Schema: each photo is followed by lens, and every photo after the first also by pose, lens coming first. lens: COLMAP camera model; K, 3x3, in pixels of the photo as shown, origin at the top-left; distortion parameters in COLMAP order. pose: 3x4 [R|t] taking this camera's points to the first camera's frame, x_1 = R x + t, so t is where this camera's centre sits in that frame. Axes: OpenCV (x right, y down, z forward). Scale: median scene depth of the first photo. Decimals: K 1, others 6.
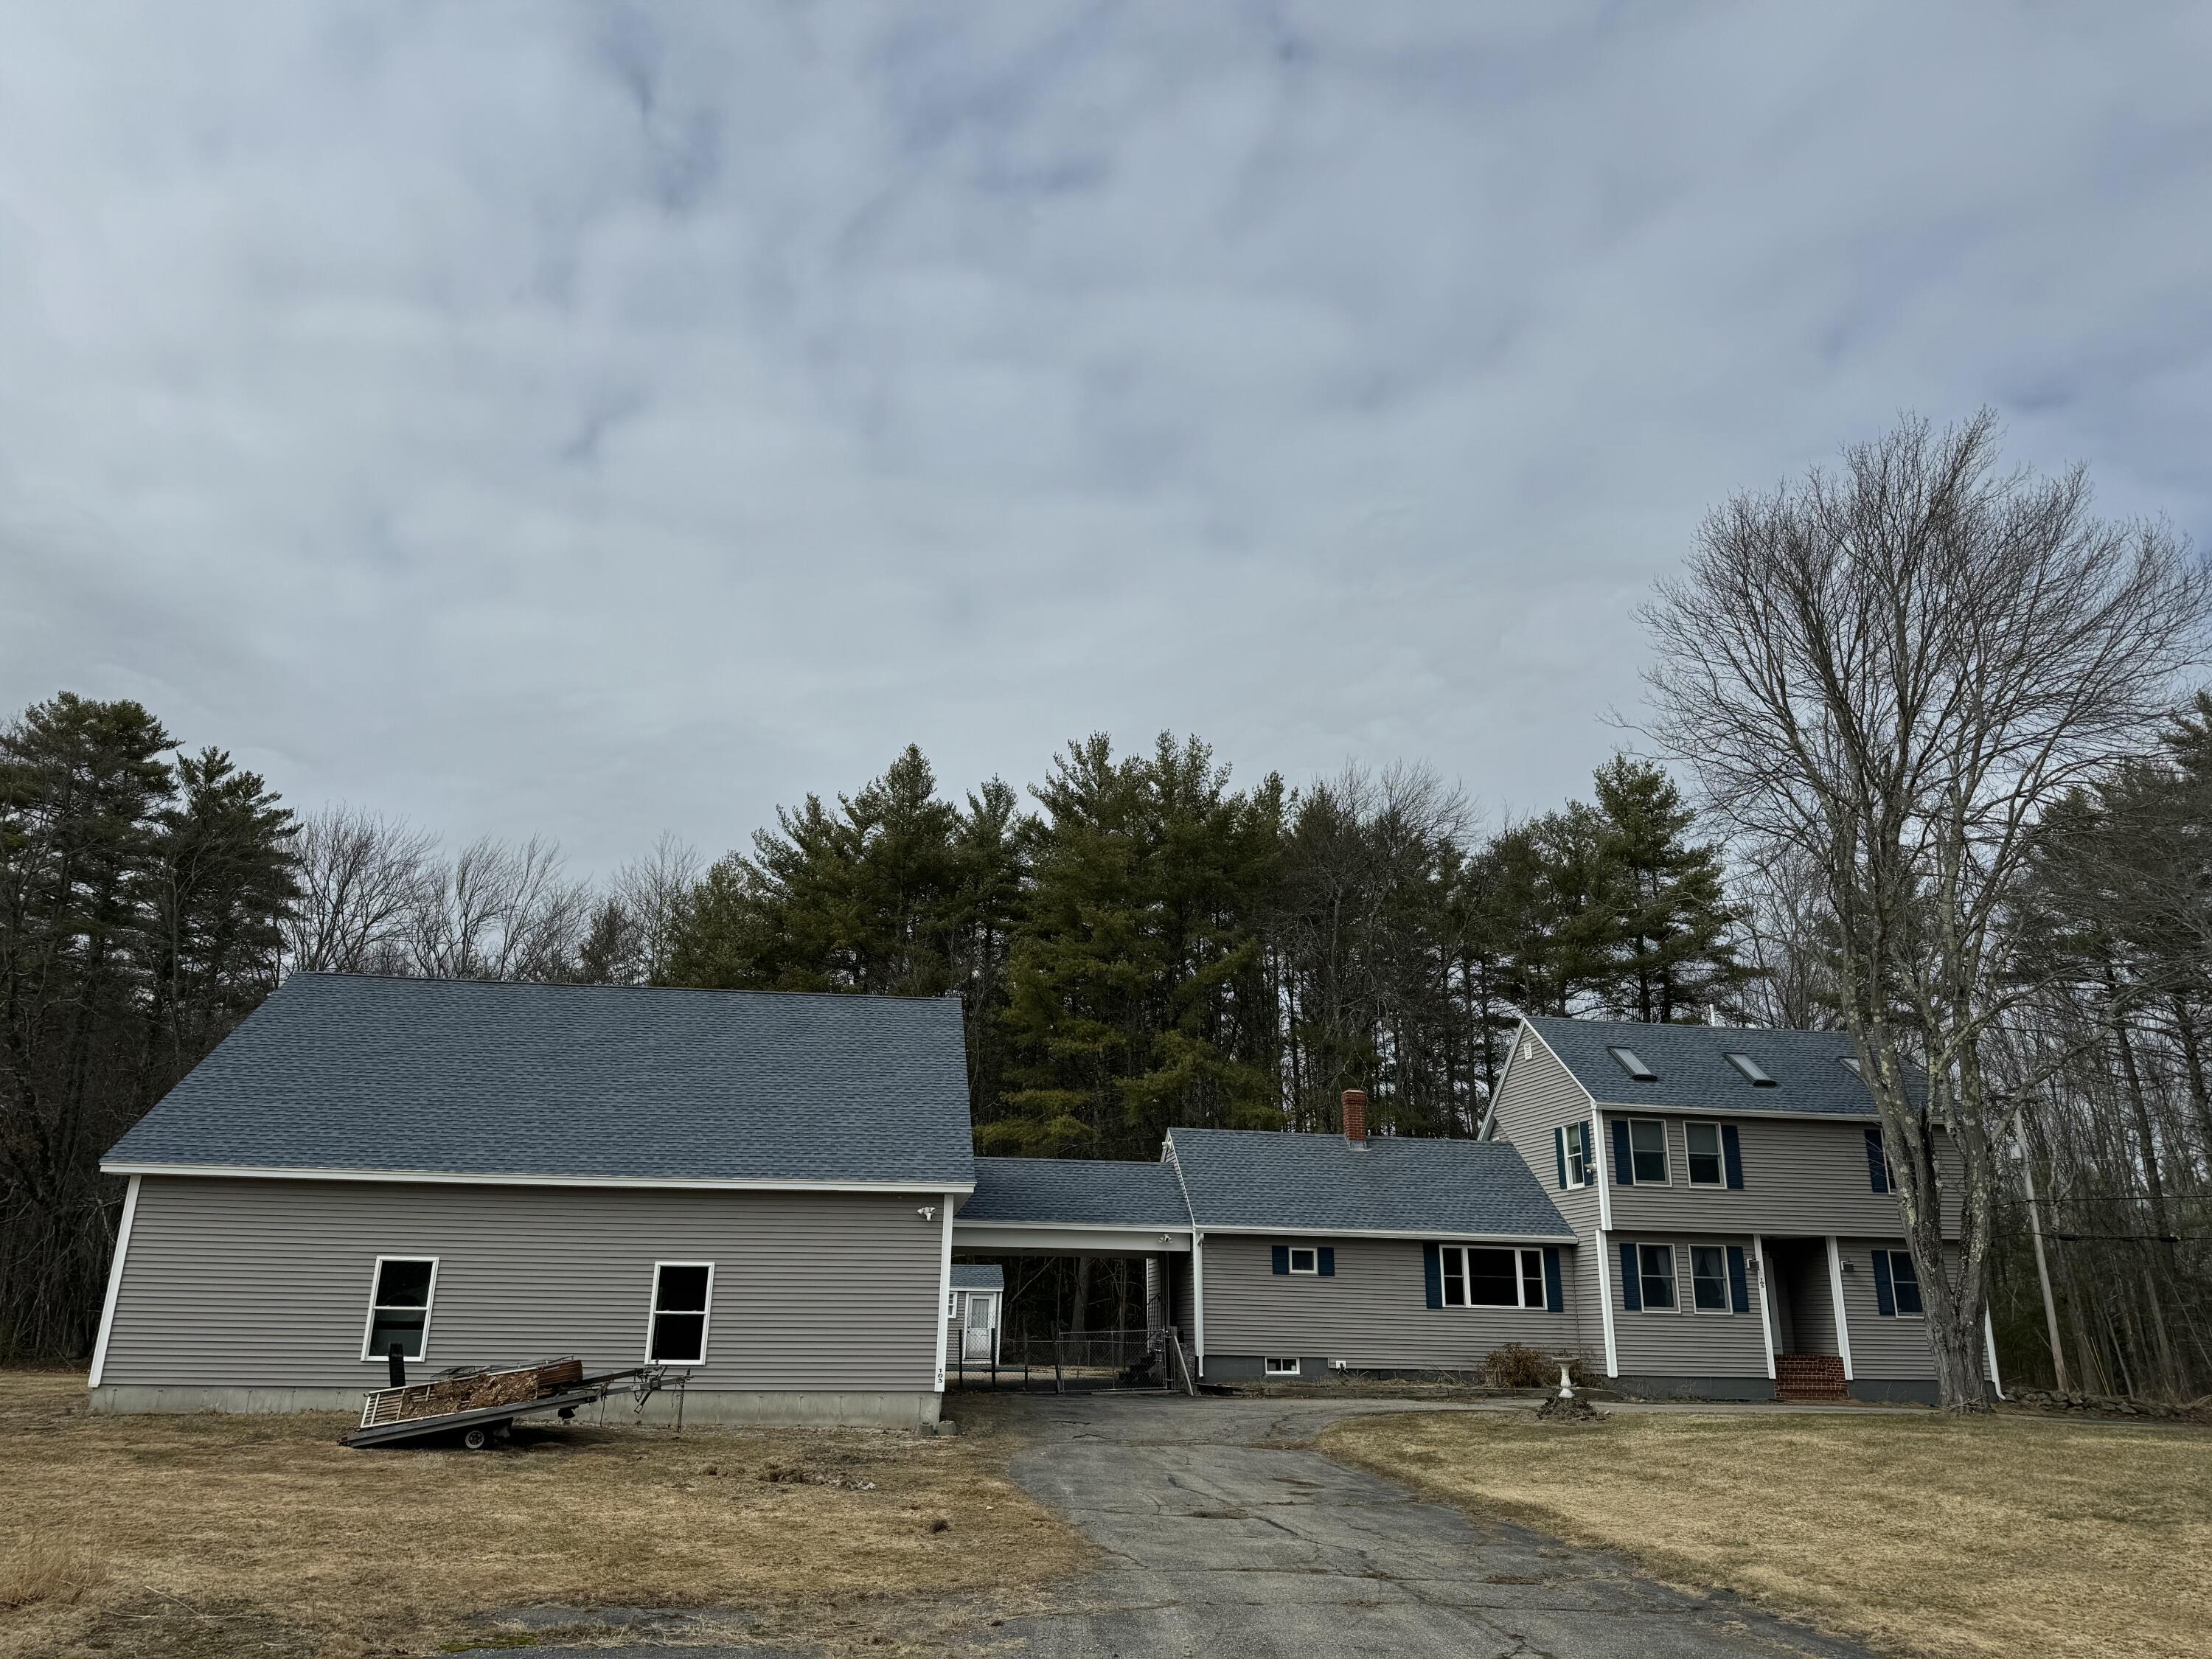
lens RADIAL K [[1534.2, 0, 1106.0], [0, 1534.2, 829.5], [0, 0, 1]] dist [0.123254, -0.212042]
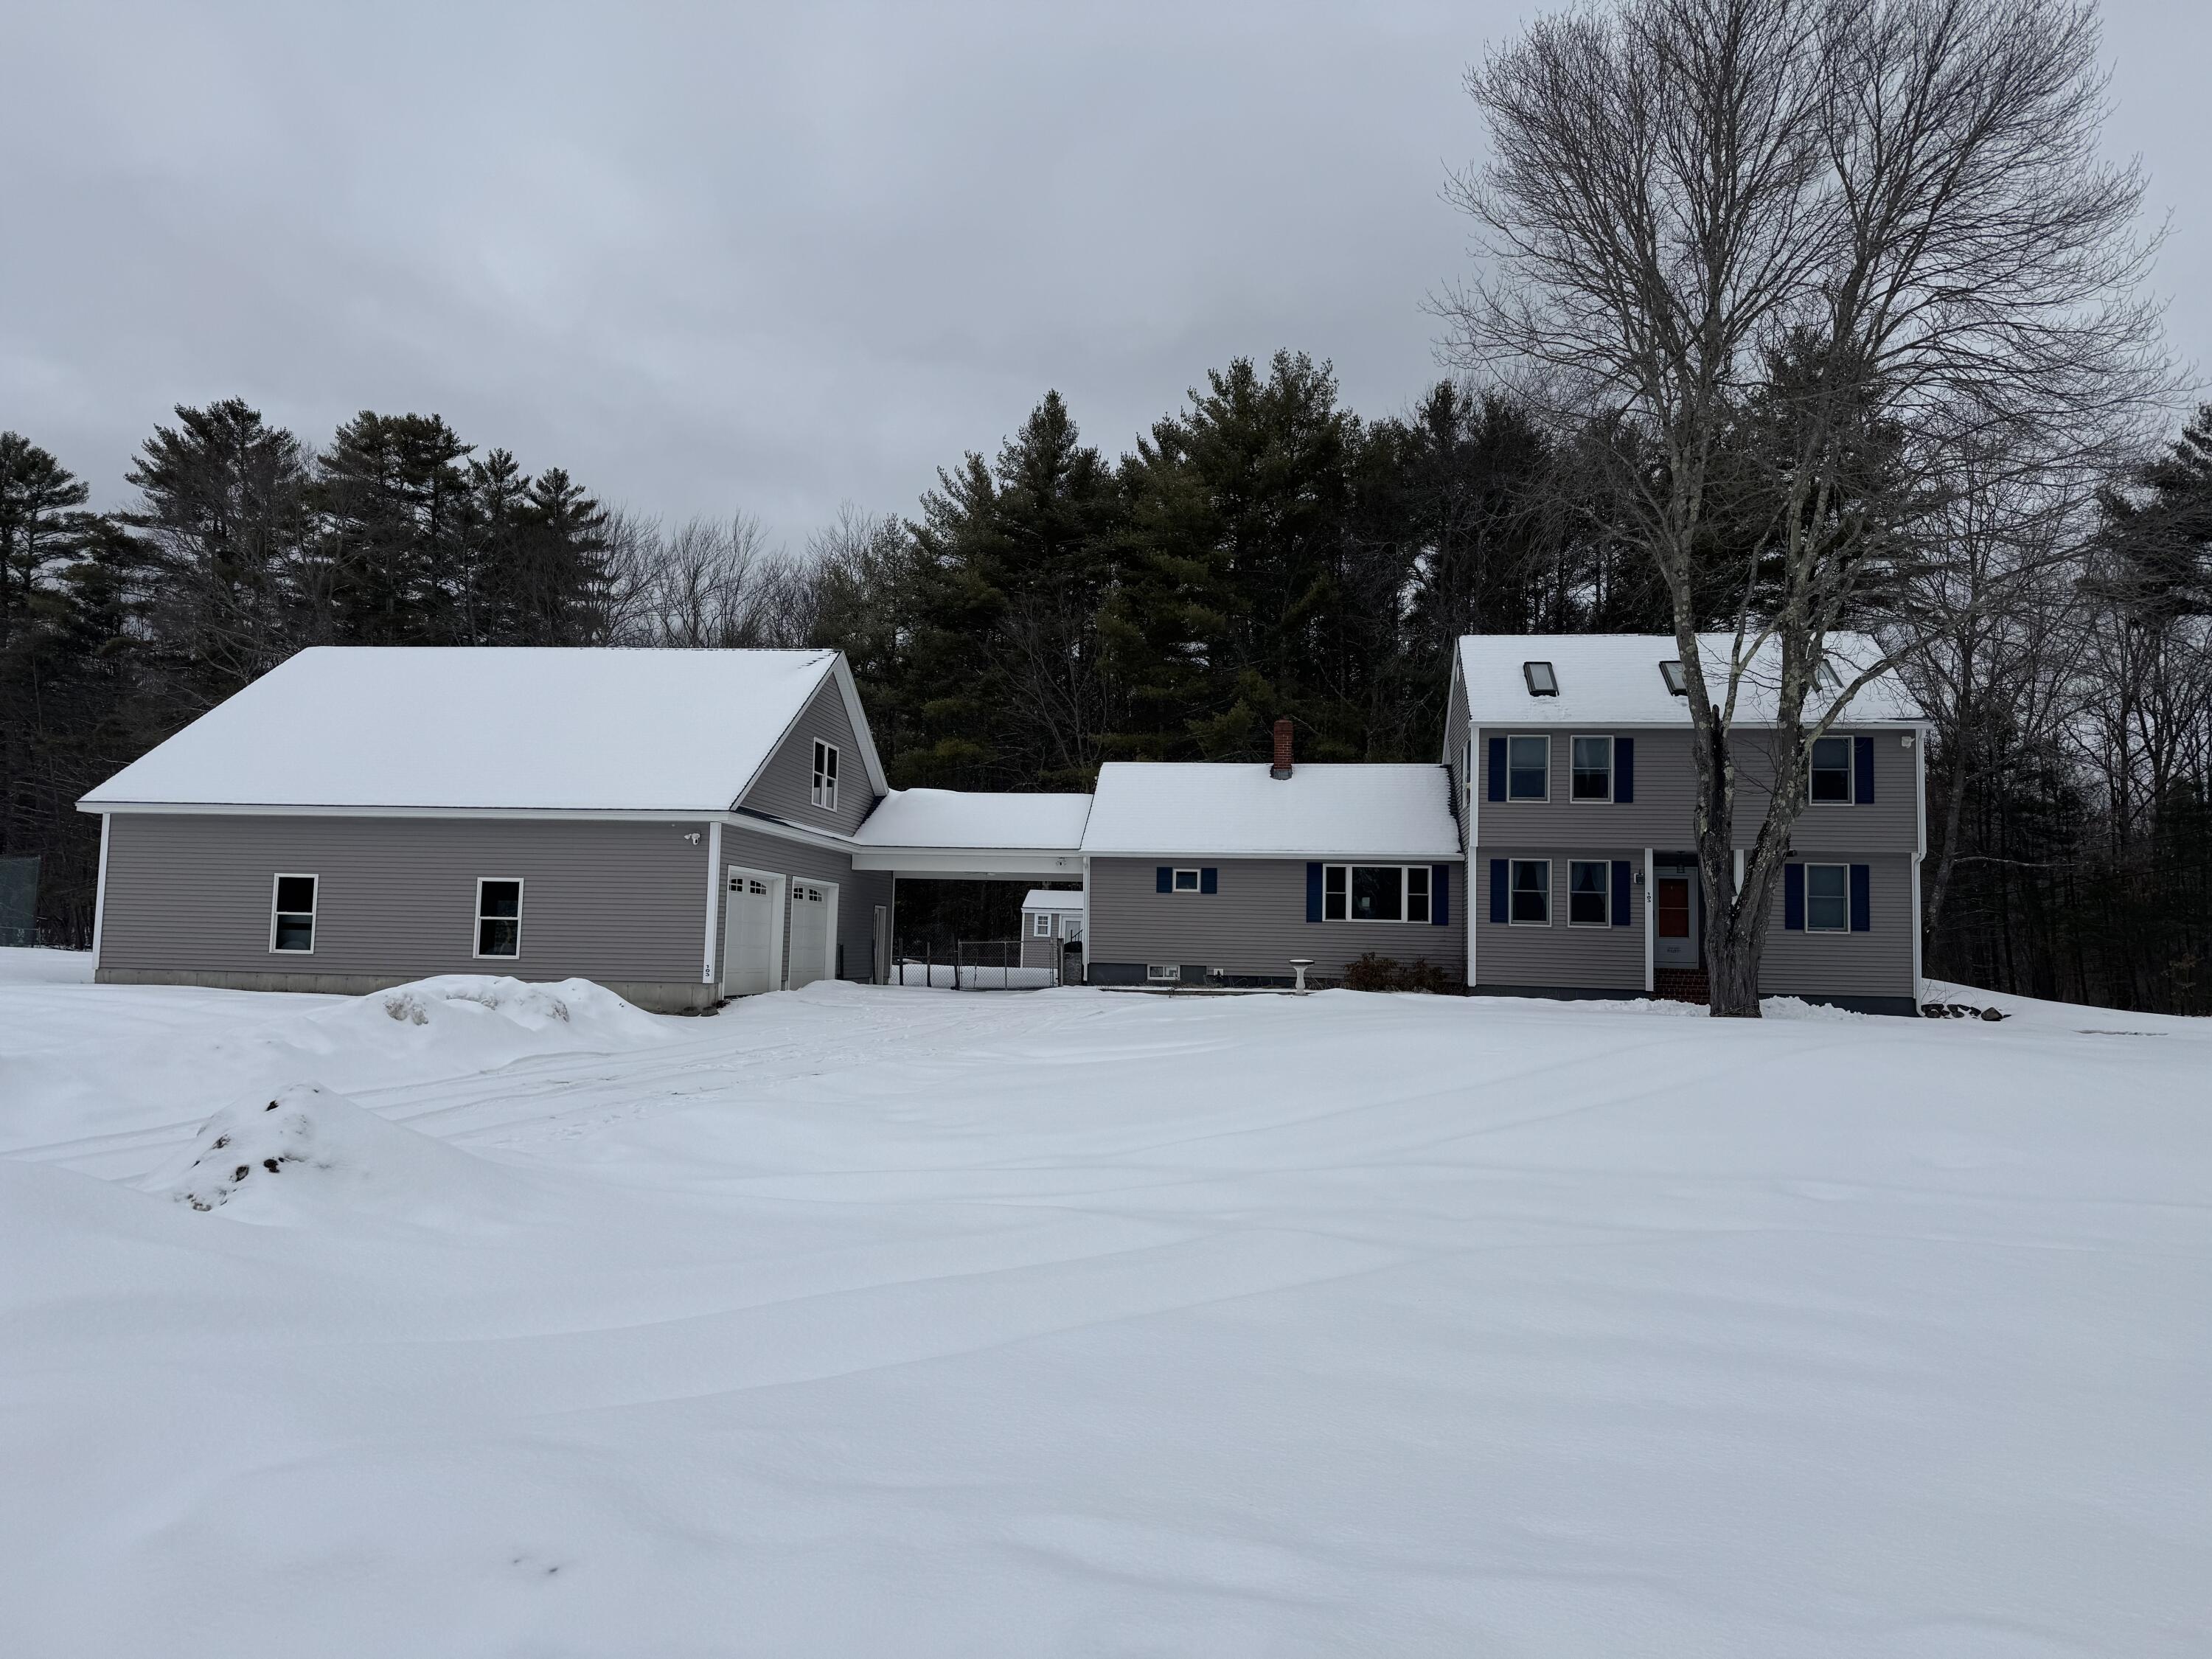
lens RADIAL K [[1527.7, 0, 1108.7], [0, 1527.7, 851.9], [0, 0, 1]] dist [0.119083, -0.145616]
pose [[0.955383, -0.010179, -0.295195, 0.382511], [0.081145, 0.969997, 0.229175, 0.014950], [0.284006, -0.242903, 0.927544, 0.017894]]
